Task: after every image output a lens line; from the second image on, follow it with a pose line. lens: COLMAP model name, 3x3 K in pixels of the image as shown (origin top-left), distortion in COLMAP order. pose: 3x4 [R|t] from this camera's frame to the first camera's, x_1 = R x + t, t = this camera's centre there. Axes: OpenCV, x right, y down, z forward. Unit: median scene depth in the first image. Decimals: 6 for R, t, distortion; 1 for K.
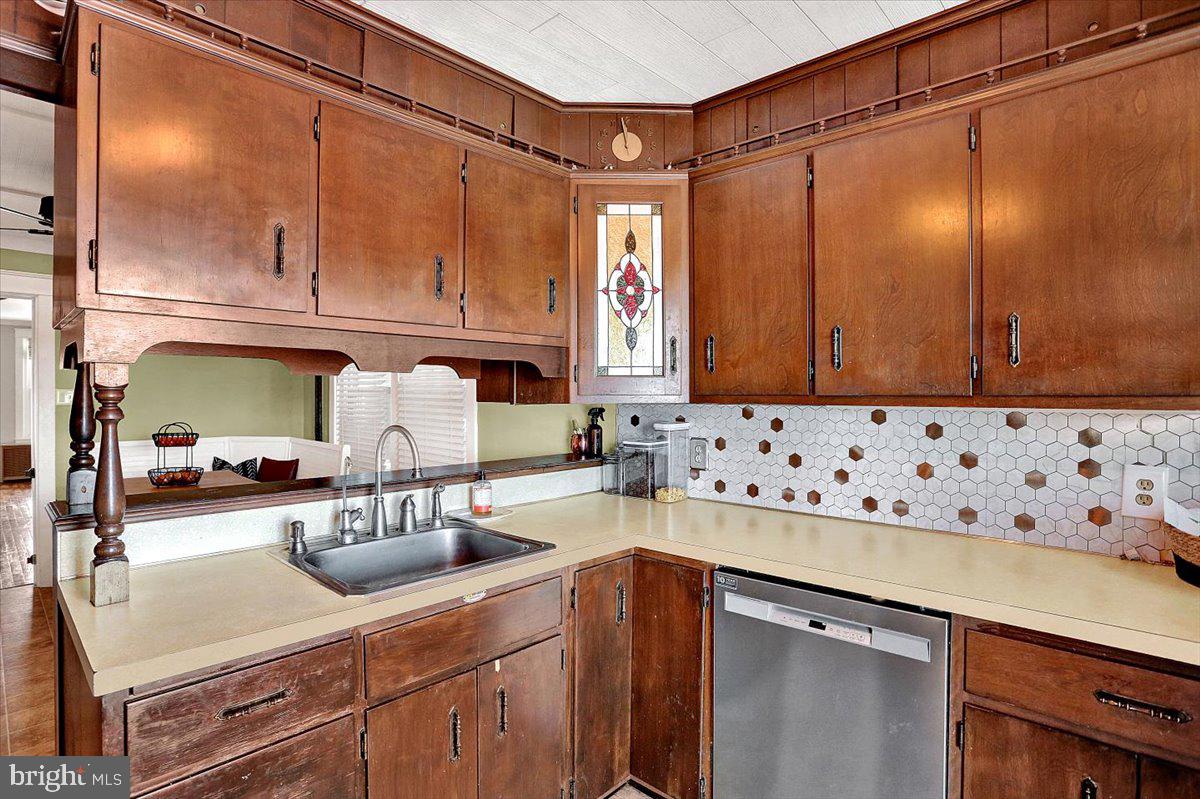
lens RADIAL K [[609.0, 0, 583.7], [0, 609.0, 395.7], [0, 0, 1]] dist [-0.066876, 0.033997]
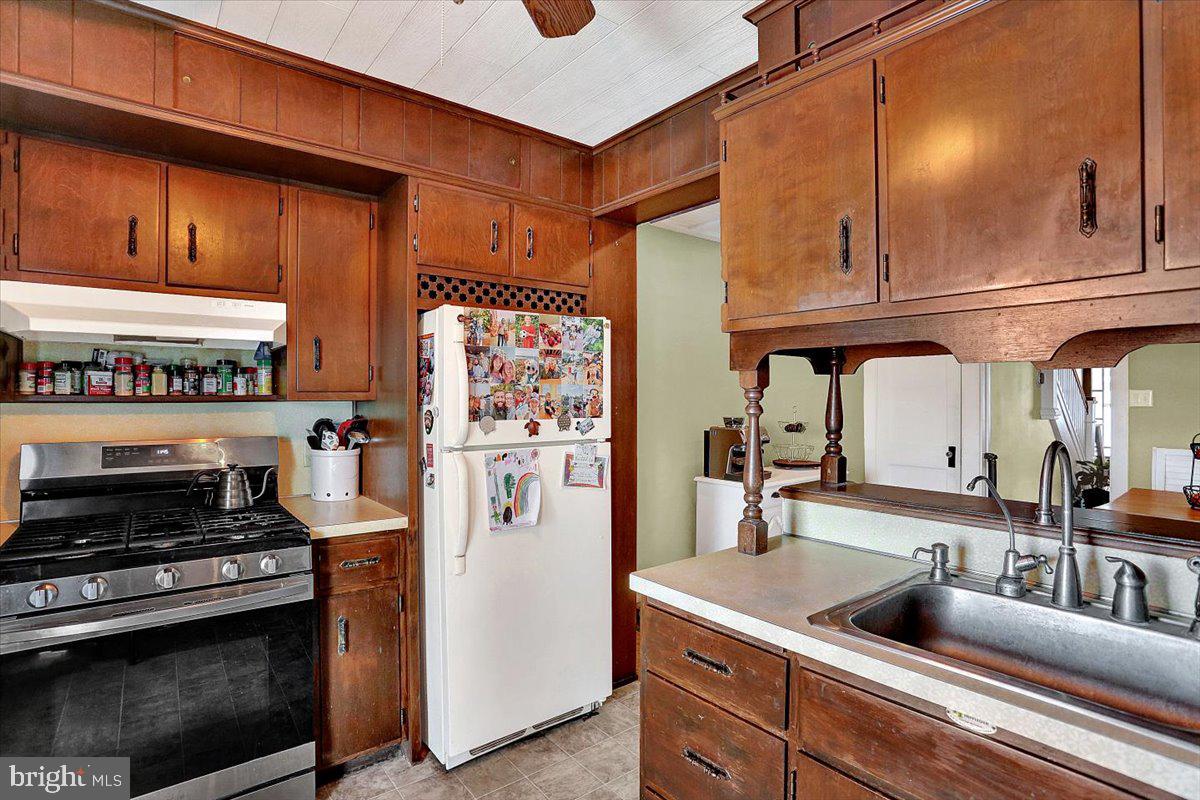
lens RADIAL K [[609.0, 0, 583.7], [0, 609.0, 396.2], [0, 0, 1]] dist [-0.066876, 0.033997]
pose [[-0.161473, 0.002747, -0.986873, 0.535747], [-0.003277, 0.999989, 0.003320, -0.001090], [0.986872, 0.003770, -0.161462, 0.793091]]
